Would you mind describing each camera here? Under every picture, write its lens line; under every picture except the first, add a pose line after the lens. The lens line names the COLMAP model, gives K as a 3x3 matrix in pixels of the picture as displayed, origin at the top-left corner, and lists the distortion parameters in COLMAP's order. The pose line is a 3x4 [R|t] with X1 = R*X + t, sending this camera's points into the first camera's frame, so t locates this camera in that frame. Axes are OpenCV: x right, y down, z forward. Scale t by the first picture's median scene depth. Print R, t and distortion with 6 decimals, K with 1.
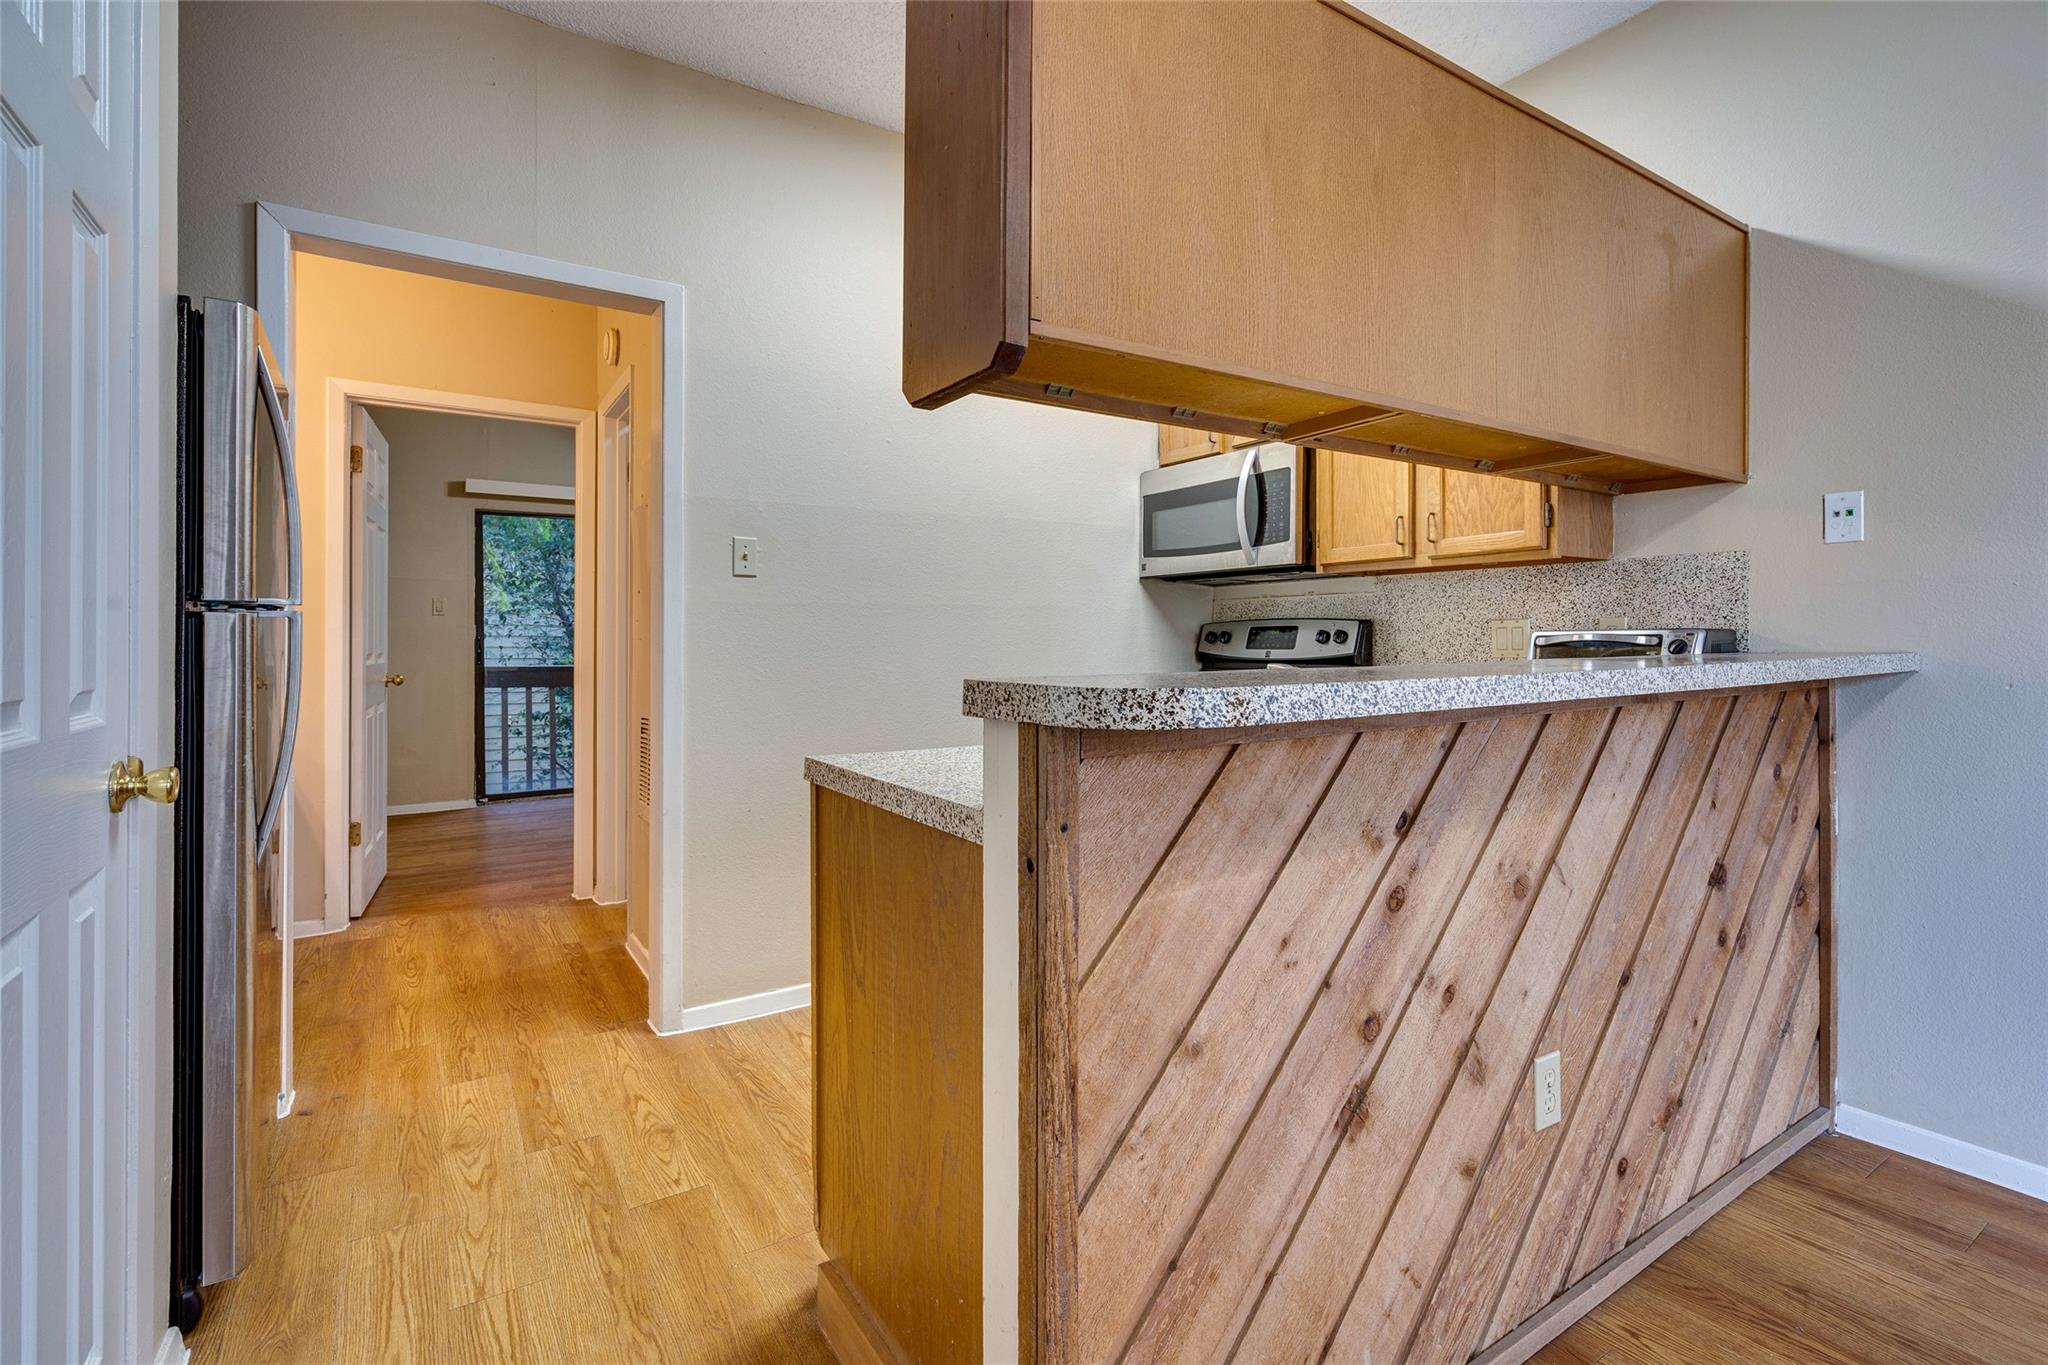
lens RADIAL K [[940.5, 0, 1030.4], [0, 940.5, 640.9], [0, 0, 1]] dist [-0.005236, 0.001773]
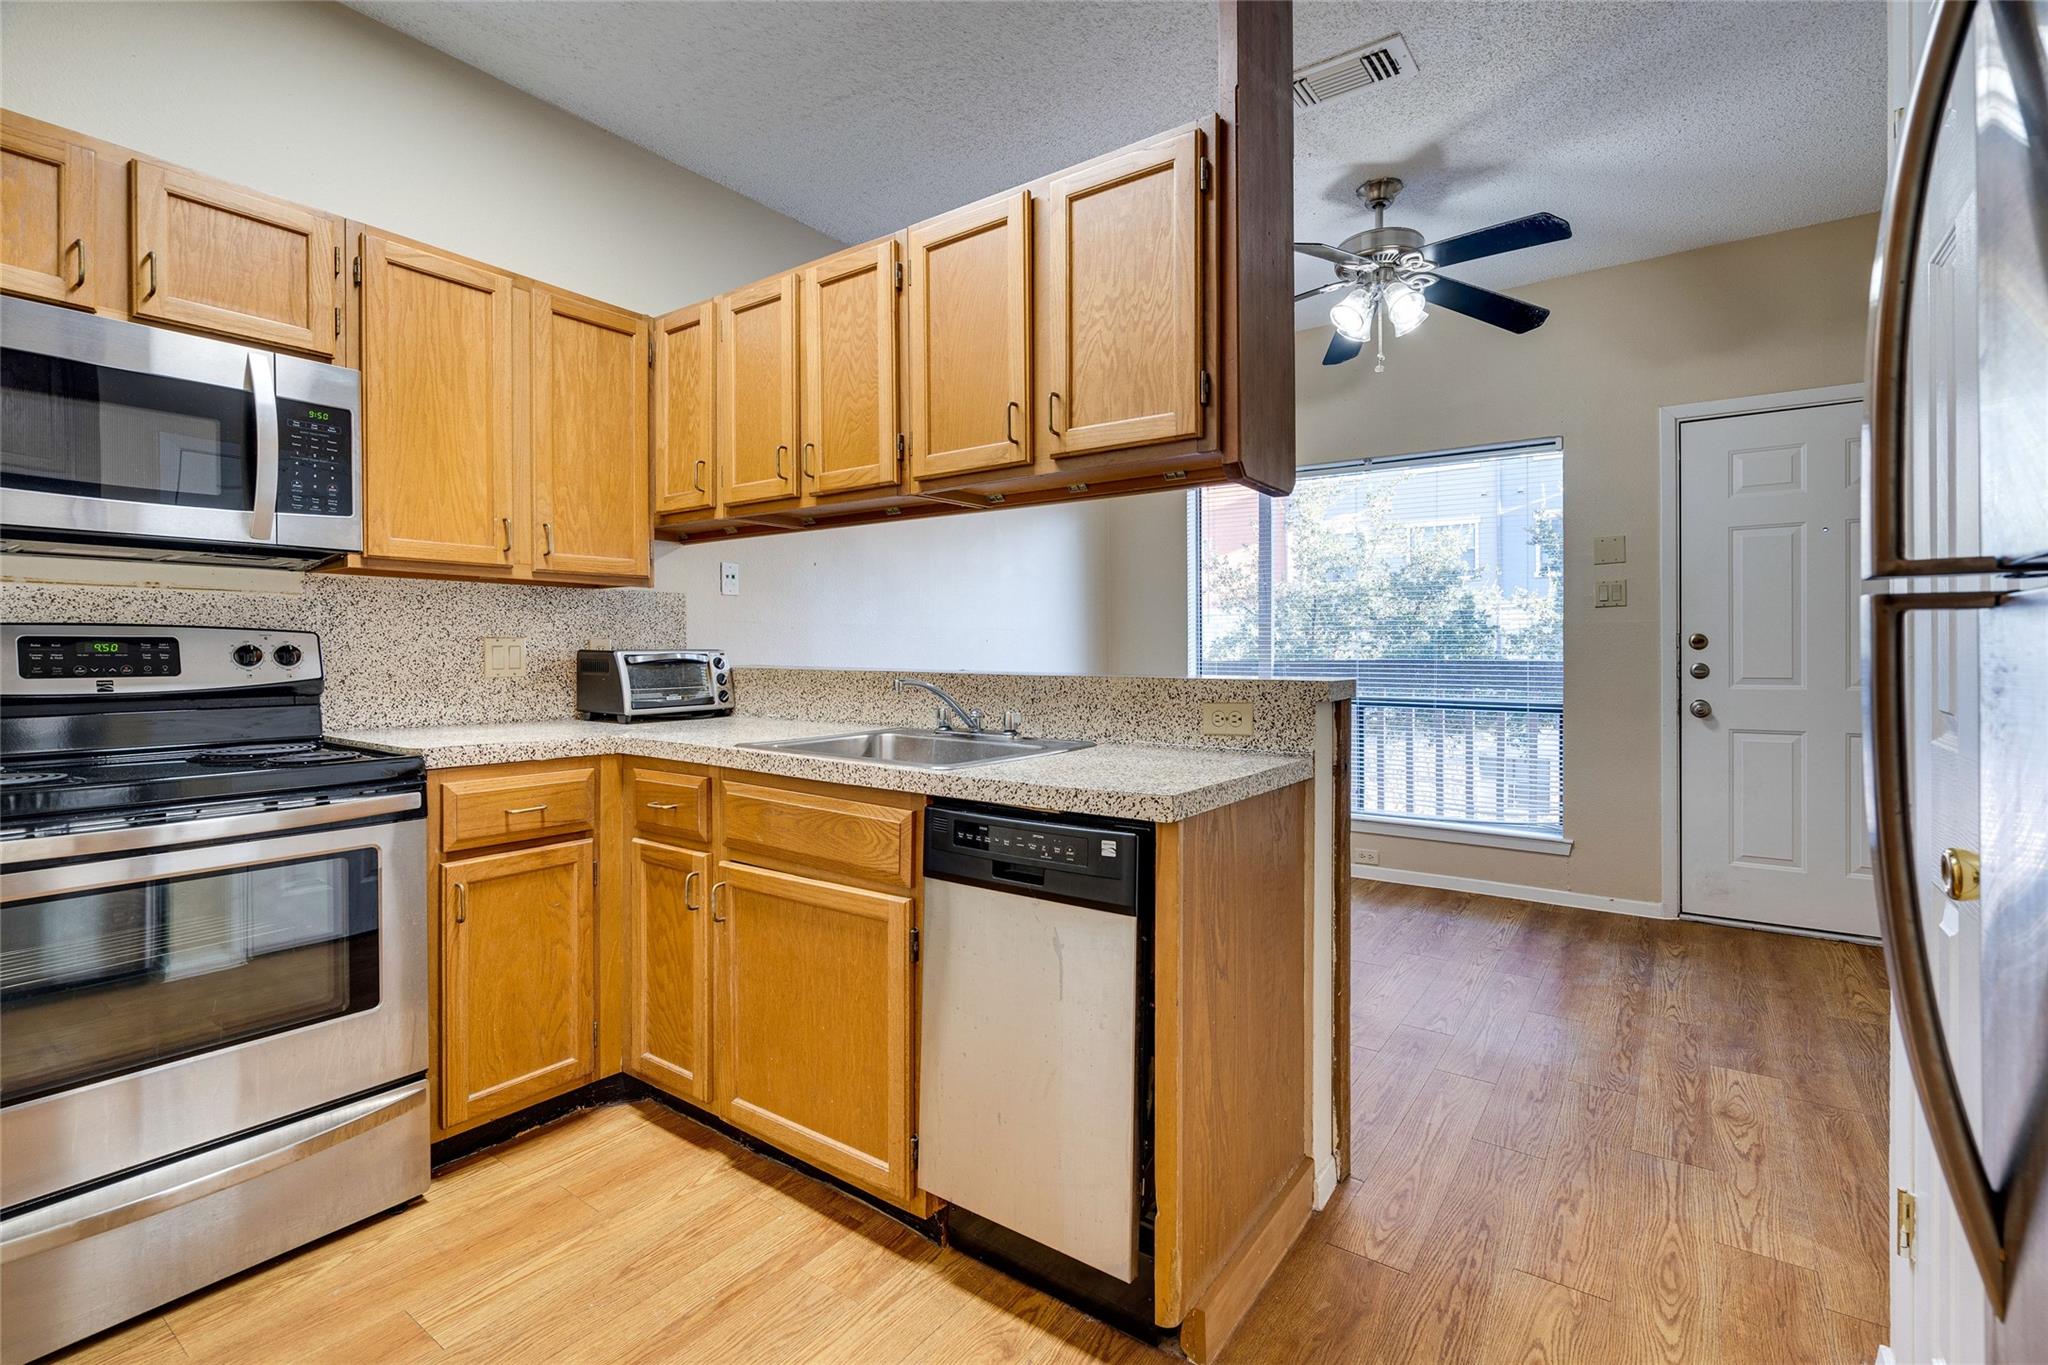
lens RADIAL K [[935.5, 0, 1032.4], [0, 935.5, 658.2], [0, 0, 1]] dist [-0.003316, 0.000400]
pose [[-0.369479, -0.003477, 0.929233, -0.625338], [0.002408, 0.999986, 0.004699, -0.005324], [-0.929236, 0.003974, -0.369465, 0.904629]]
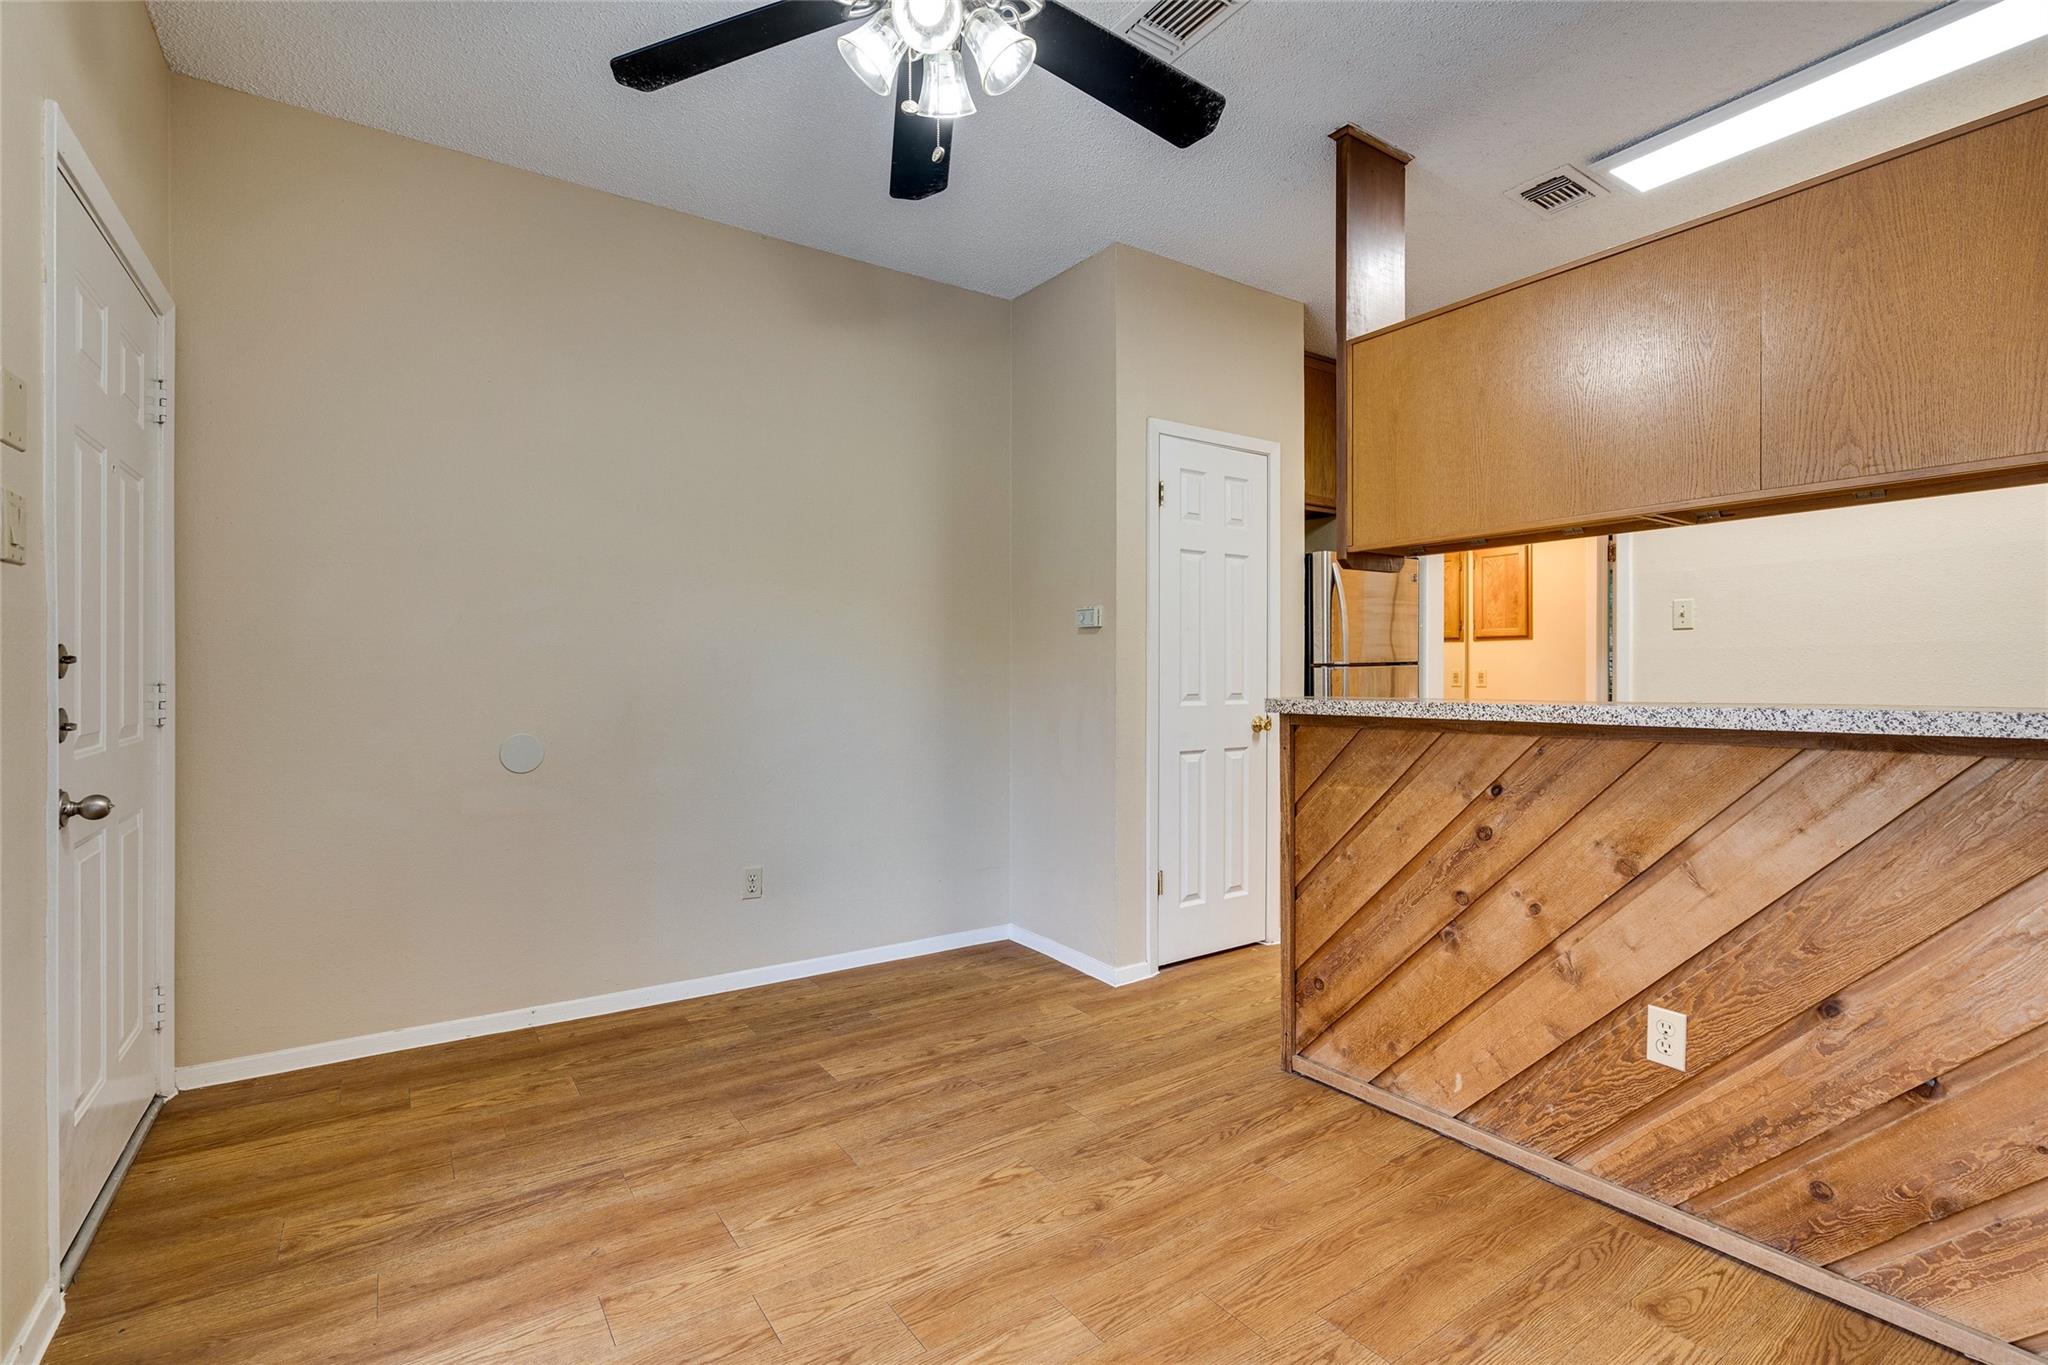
lens RADIAL K [[934.1, 0, 1030.2], [0, 934.1, 672.4], [0, 0, 1]] dist [-0.002095, 0.000565]
pose [[0.030264, -0.000136, -0.999542, 1.039477], [0.002396, 0.999997, -0.000064, -0.011740], [0.999539, -0.002393, 0.030264, 0.056191]]
